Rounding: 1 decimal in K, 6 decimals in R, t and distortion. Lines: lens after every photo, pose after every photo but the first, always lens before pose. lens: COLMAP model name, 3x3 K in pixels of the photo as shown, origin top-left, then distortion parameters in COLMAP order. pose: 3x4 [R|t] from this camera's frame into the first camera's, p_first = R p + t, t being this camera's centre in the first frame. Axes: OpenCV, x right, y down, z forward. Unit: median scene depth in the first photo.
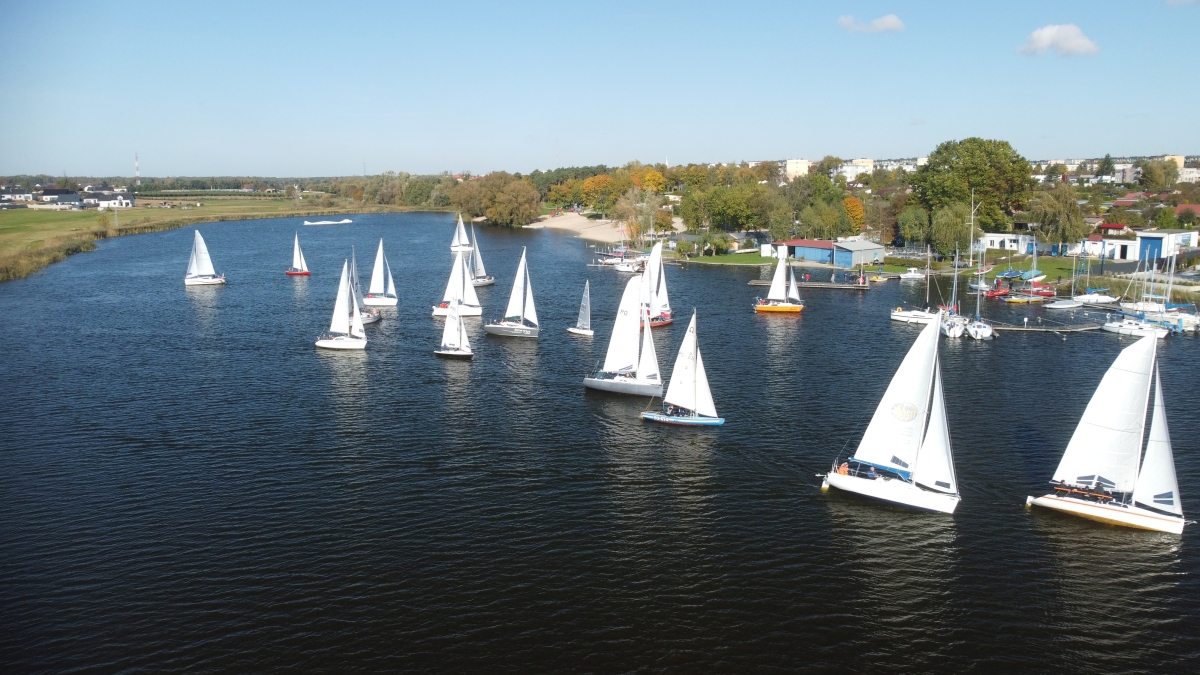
lens RADIAL K [[910.7, 0, 600.0], [0, 910.7, 337.5], [0, 0, 1]] dist [-0.000032, -0.001449]
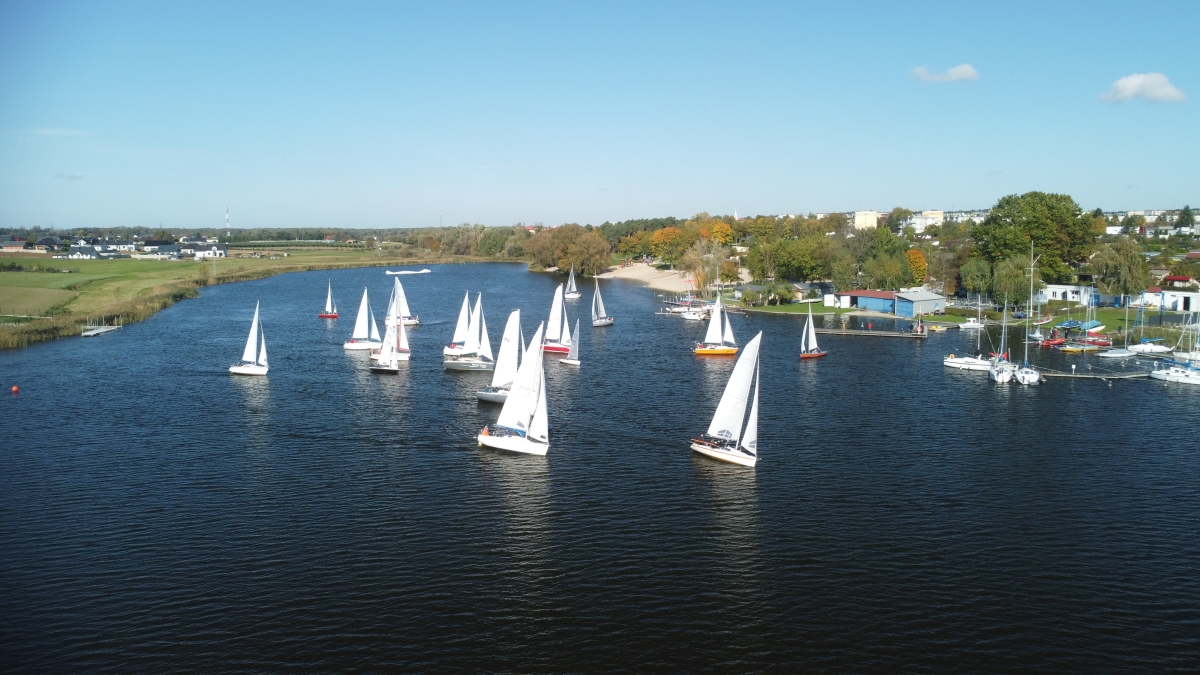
lens RADIAL K [[910.7, 0, 600.0], [0, 910.7, 337.5], [0, 0, 1]] dist [-0.000032, -0.001449]
pose [[0.997155, 0.008410, -0.074903, 0.000726], [-0.012491, 0.998453, -0.054186, 0.003512], [0.074331, 0.054968, 0.995718, -0.028636]]
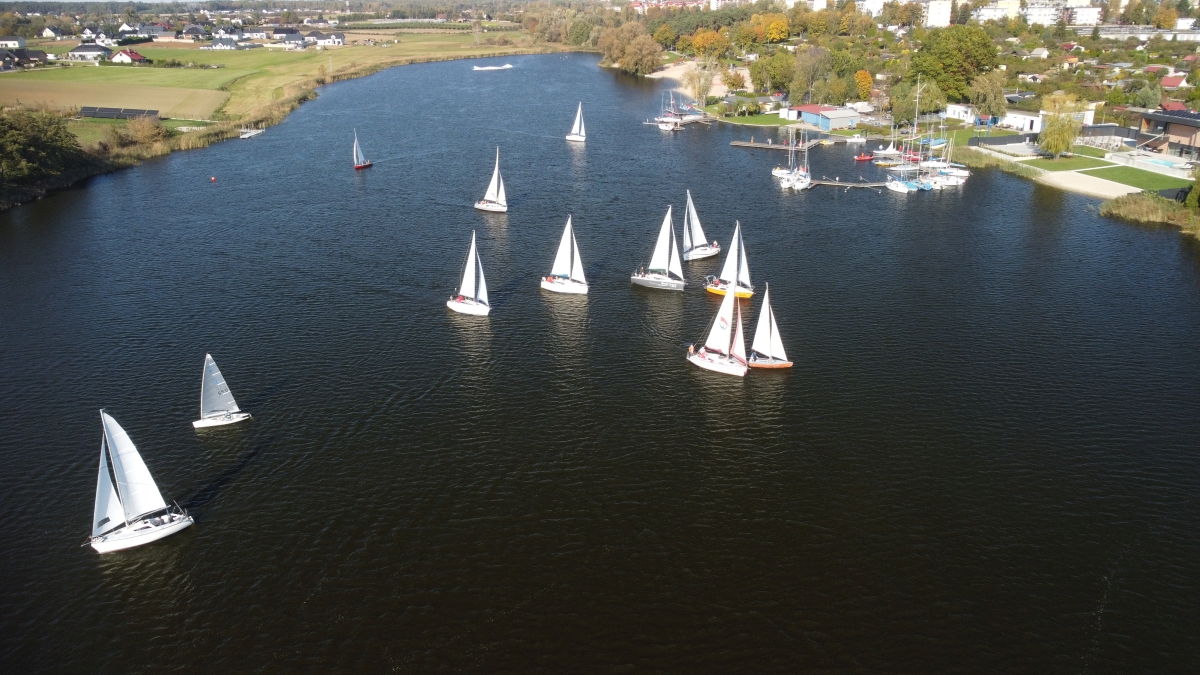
lens RADIAL K [[910.7, 0, 600.0], [0, 910.7, 337.5], [0, 0, 1]] dist [-0.000032, -0.001449]
pose [[0.977832, 0.069865, -0.197391, 0.131099], [-0.031591, 0.981127, 0.190767, -0.012802], [0.206994, -0.180302, 0.961585, -0.245901]]
